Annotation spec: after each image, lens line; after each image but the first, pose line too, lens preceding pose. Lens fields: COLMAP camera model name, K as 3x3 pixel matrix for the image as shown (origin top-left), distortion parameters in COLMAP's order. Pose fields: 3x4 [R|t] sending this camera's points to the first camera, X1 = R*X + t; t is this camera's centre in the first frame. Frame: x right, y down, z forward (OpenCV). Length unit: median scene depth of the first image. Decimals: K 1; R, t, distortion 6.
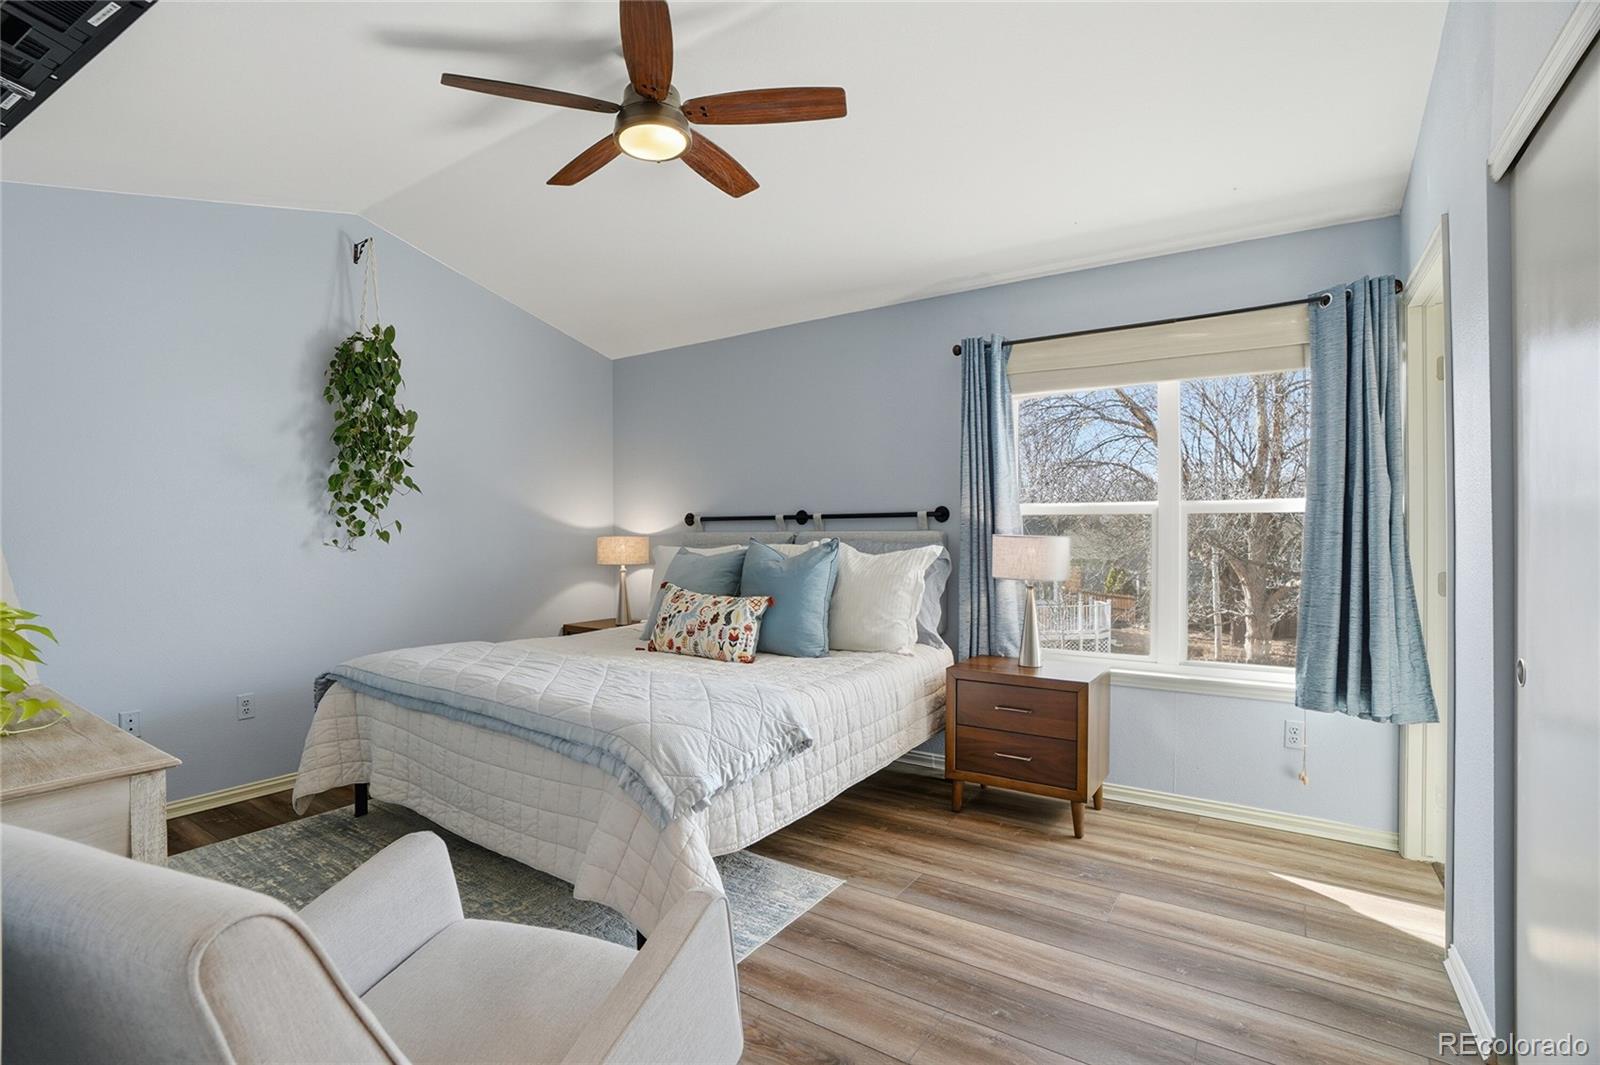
lens RADIAL K [[751.8, 0, 802.3], [0, 751.8, 534.2], [0, 0, 1]] dist [-0.067503, 0.022862]
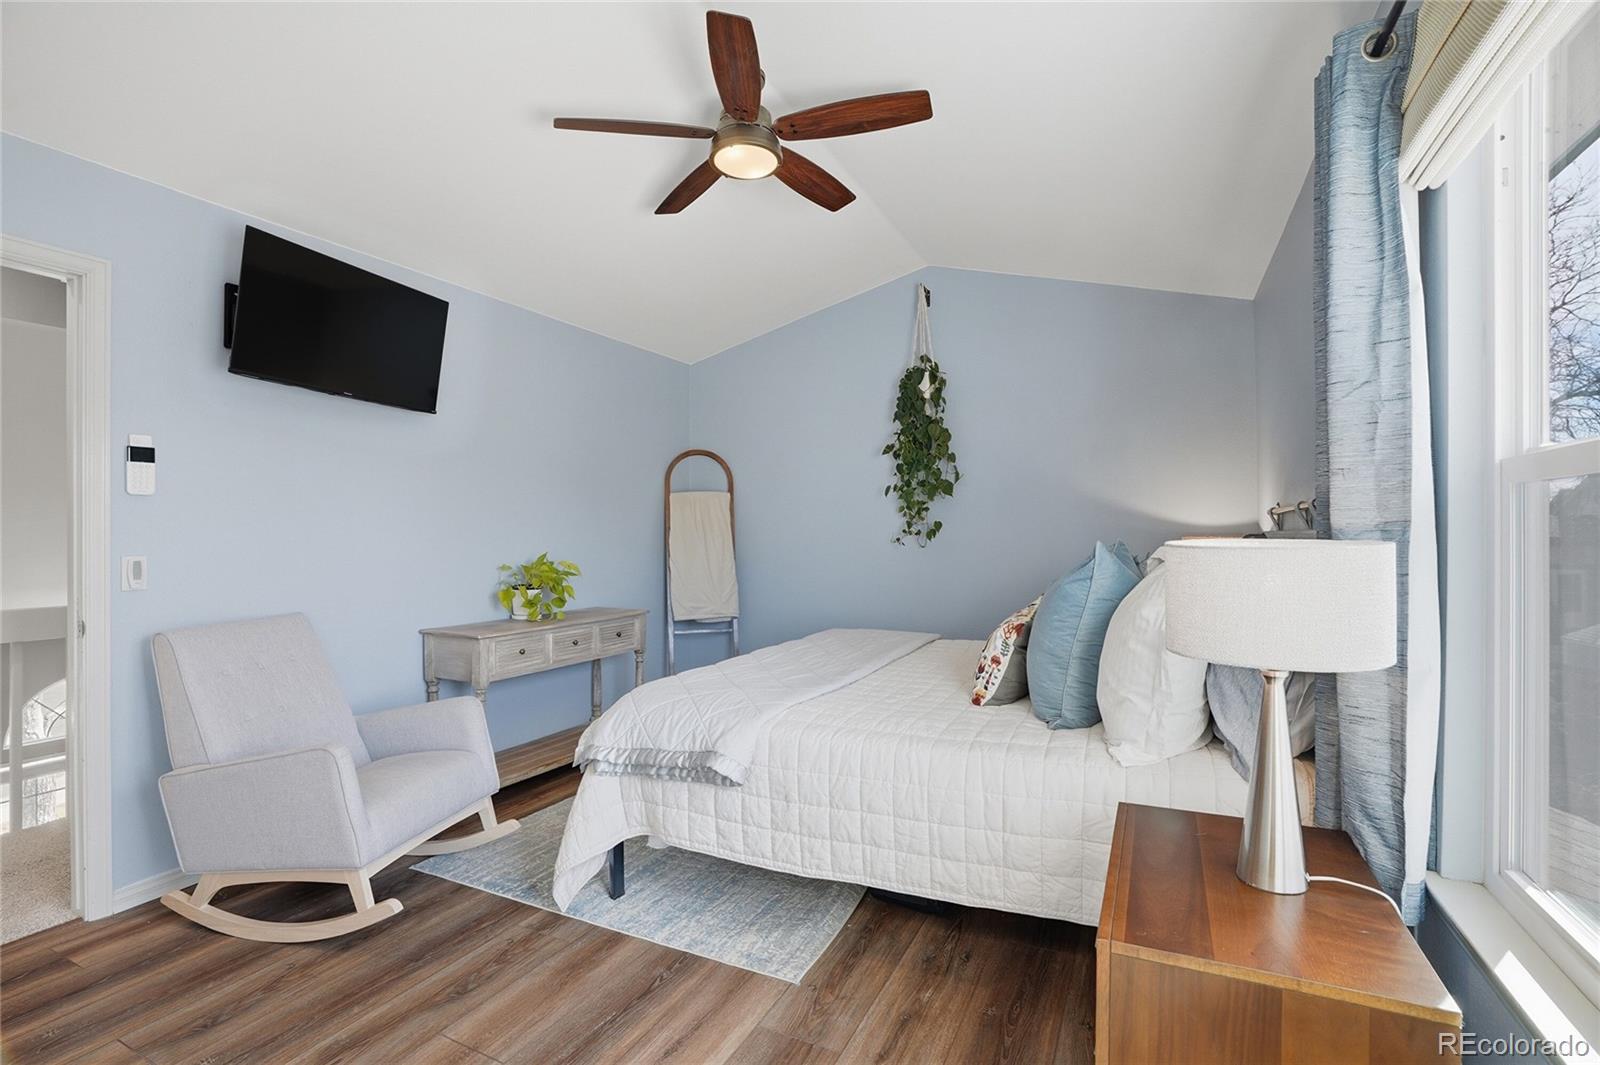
lens RADIAL K [[751.8, 0, 796.9], [0, 751.8, 530.8], [0, 0, 1]] dist [-0.067503, 0.022862]
pose [[0.123475, -0.000505, -0.992348, 0.643246], [0.004685, 0.999989, 0.000074, -0.005093], [0.992337, -0.004658, 0.123476, 0.709455]]
